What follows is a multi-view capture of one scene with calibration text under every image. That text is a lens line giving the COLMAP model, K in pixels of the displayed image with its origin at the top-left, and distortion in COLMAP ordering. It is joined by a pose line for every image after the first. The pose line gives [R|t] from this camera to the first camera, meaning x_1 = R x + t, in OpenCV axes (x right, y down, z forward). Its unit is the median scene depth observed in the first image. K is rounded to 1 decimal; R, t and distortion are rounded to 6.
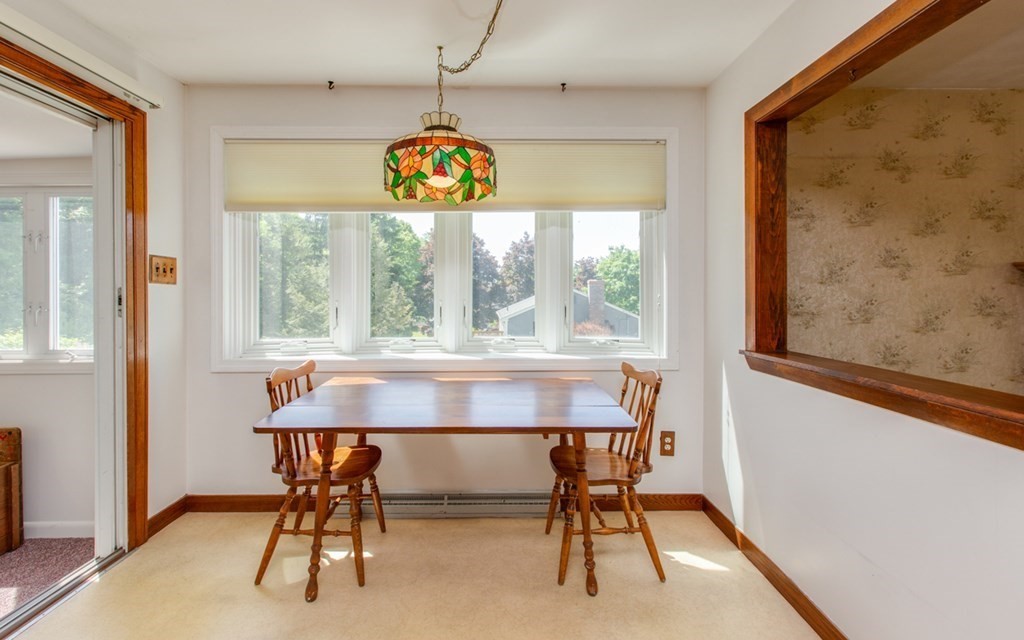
lens RADIAL K [[462.6, 0, 498.3], [0, 462.6, 294.6], [0, 0, 1]] dist [0.000514, -0.000072]
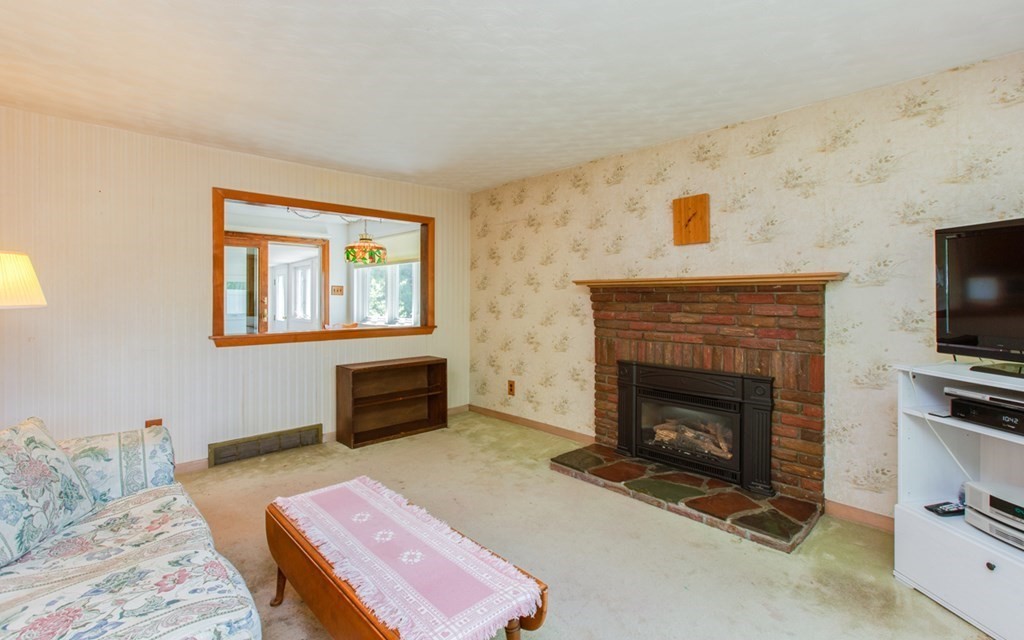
lens RADIAL K [[462.6, 0, 486.2], [0, 462.6, 294.1], [0, 0, 1]] dist [0.000514, -0.000072]
pose [[0.659558, -0.002099, -0.751651, 1.992137], [-0.002939, 0.999981, -0.005371, -0.016194], [0.751648, 0.005752, 0.659539, -0.213341]]
